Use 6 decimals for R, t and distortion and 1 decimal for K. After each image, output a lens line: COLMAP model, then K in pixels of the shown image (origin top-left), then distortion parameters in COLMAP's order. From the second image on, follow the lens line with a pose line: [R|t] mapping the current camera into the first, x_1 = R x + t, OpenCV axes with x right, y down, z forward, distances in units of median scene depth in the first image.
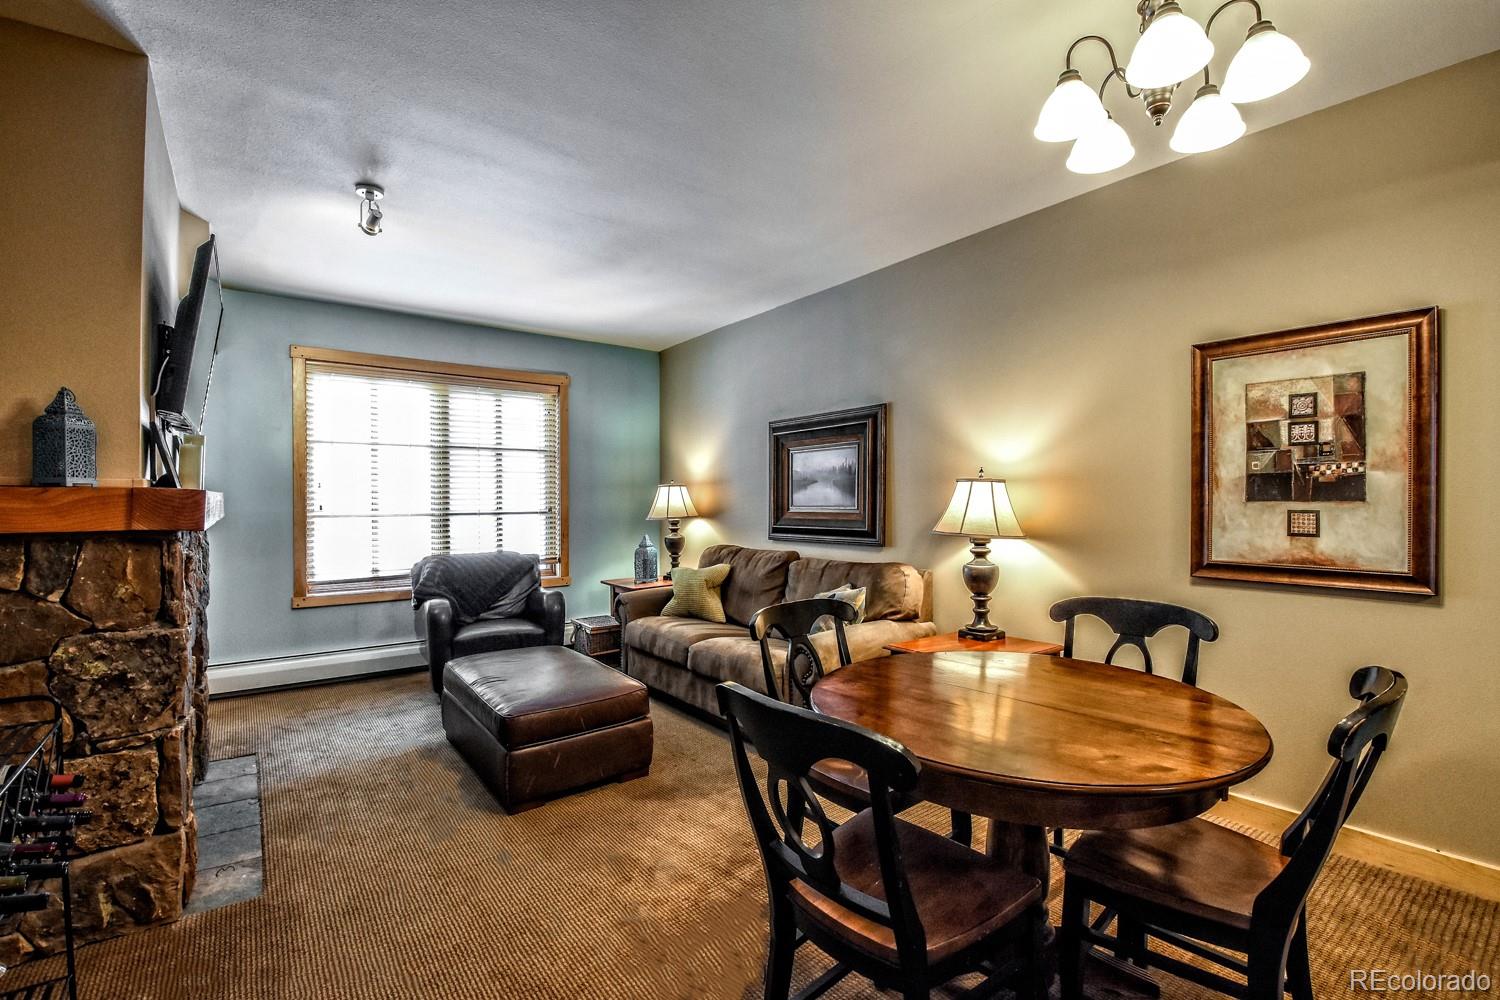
lens RADIAL K [[674.7, 0, 712.9], [0, 674.7, 504.2], [0, 0, 1]] dist [-0.019675, -0.006661]
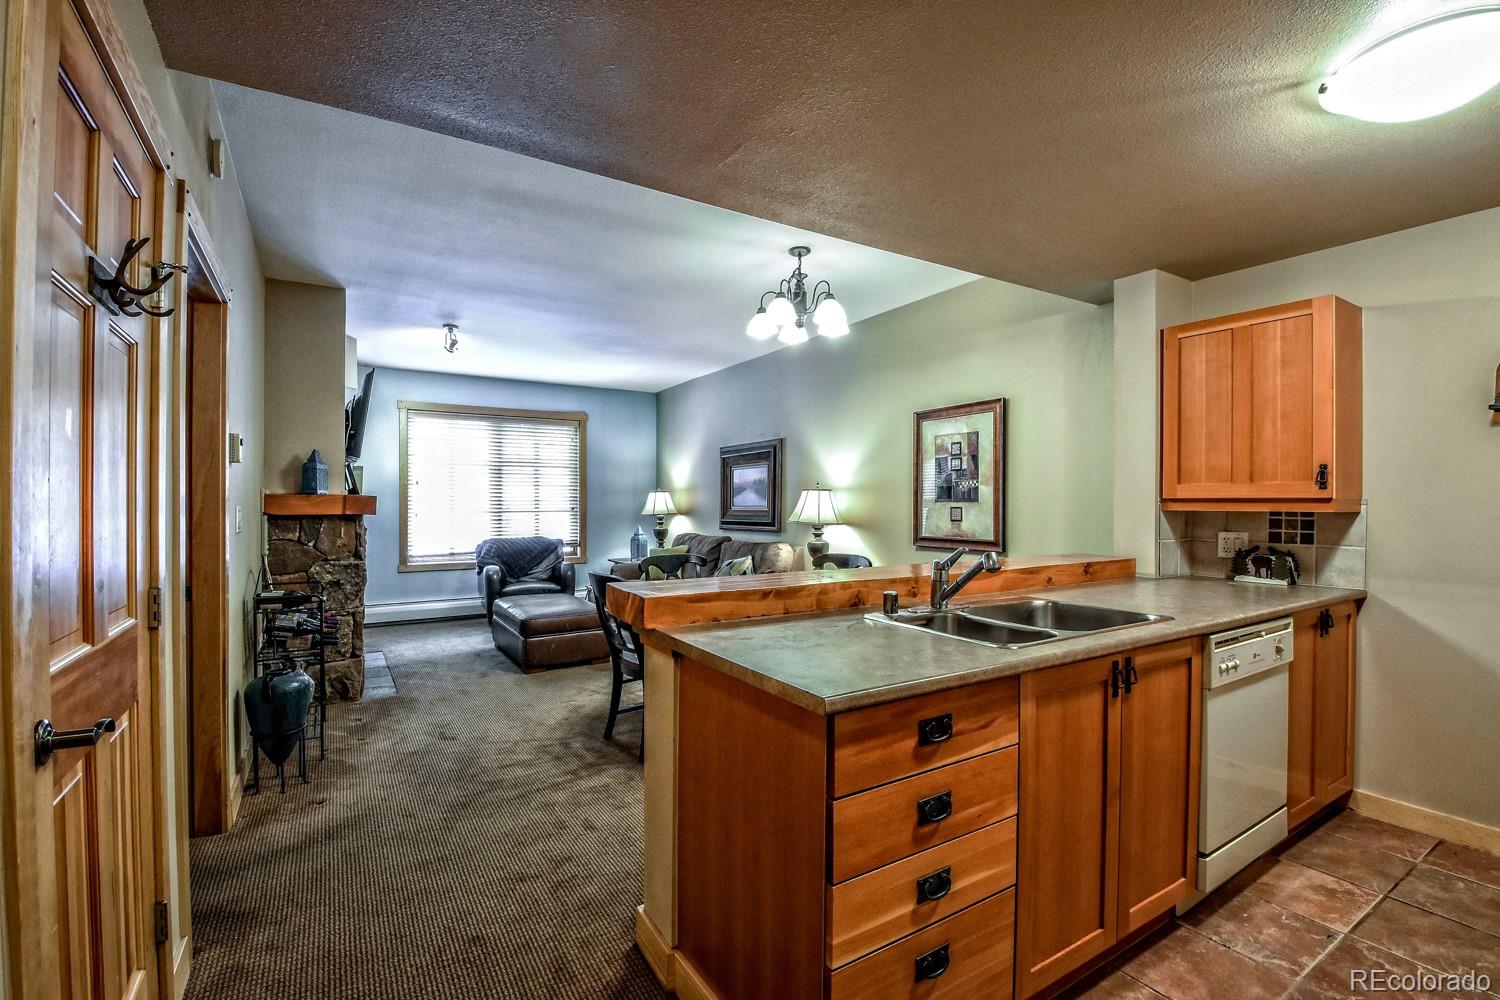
lens RADIAL K [[674.7, 0, 751.4], [0, 674.7, 501.0], [0, 0, 1]] dist [-0.019675, -0.006661]
pose [[0.999096, 0.000638, -0.042508, 0.364667], [-0.001075, 0.999947, -0.010238, 0.010863], [0.042499, 0.010275, 0.999044, -0.750802]]
